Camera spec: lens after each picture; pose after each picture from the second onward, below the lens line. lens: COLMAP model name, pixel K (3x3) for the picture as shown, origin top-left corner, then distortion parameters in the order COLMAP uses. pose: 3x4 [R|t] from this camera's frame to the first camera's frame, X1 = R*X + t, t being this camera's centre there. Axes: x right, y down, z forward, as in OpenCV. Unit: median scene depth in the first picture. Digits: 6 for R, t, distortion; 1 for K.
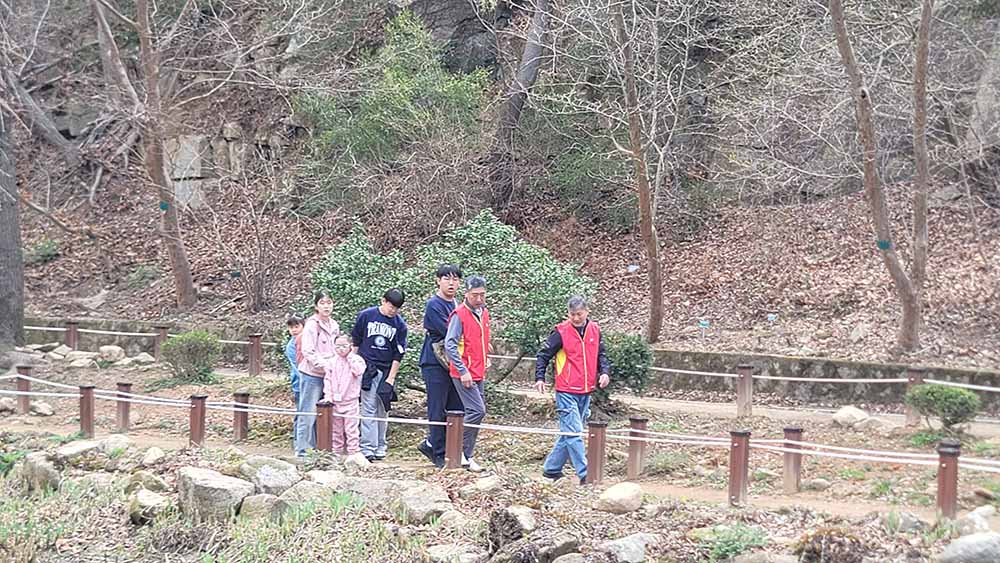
lens RADIAL K [[1983.9, 0, 560.7], [0, 1983.9, 246.4], [0, 0, 1]] dist [0.065719, 0.000000]
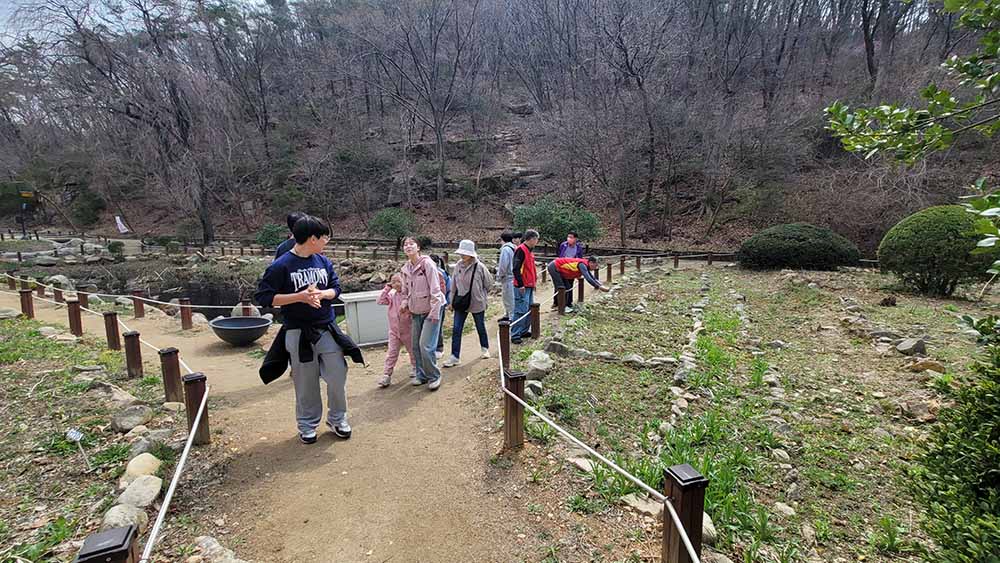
lens RADIAL K [[408.8, 0, 502.1], [0, 408.8, 283.1], [0, 0, 1]] dist [0.001852, 0.000363]
pose [[0.953346, -0.068338, 0.294044, 0.206329], [0.019407, 0.985900, 0.166208, -0.014251], [-0.301256, -0.152747, 0.941230, -0.461757]]
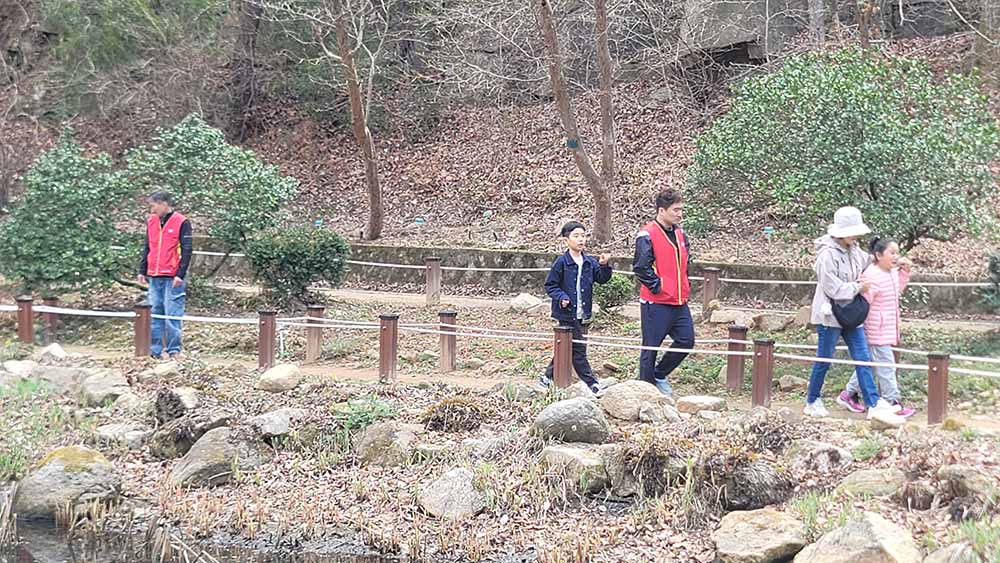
lens RADIAL K [[1983.9, 0, 559.5], [0, 1983.9, 291.4], [0, 0, 1]] dist [0.065719, 0.000000]
pose [[0.996667, -0.016996, 0.079786, 0.073805], [0.011241, 0.997338, 0.072041, 0.001541], [-0.080798, -0.070904, 0.994205, -0.072804]]
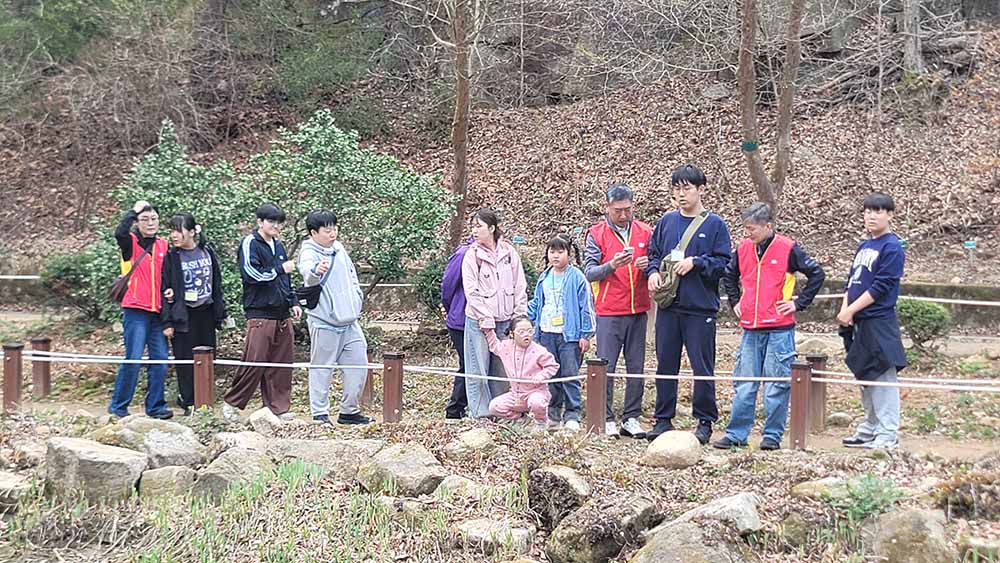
lens RADIAL K [[1983.9, 0, 563.8], [0, 1983.9, 246.0], [0, 0, 1]] dist [0.065719, 0.000000]
pose [[0.961062, -0.028438, 0.274865, -0.182477], [0.016179, 0.998775, 0.046764, 0.000931], [-0.275859, -0.040496, 0.960345, 0.161943]]
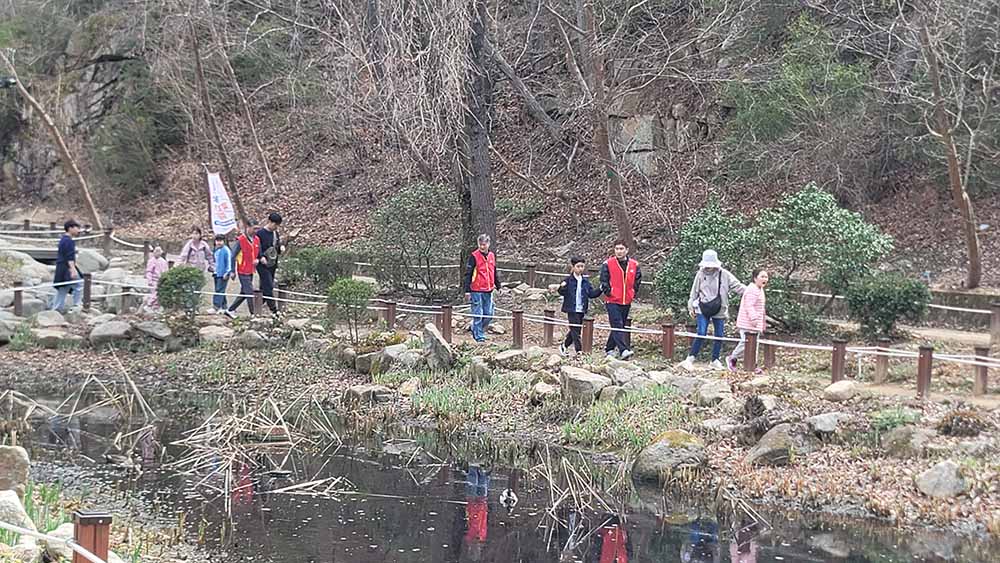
lens RADIAL K [[1983.9, 0, 549.7], [0, 1983.9, 287.4], [0, 0, 1]] dist [0.065719, 0.000000]
pose [[0.958883, 0.014834, -0.283415, 0.177261], [-0.002019, 0.998964, 0.045453, -0.009218], [0.283796, -0.043012, 0.957920, -0.319258]]
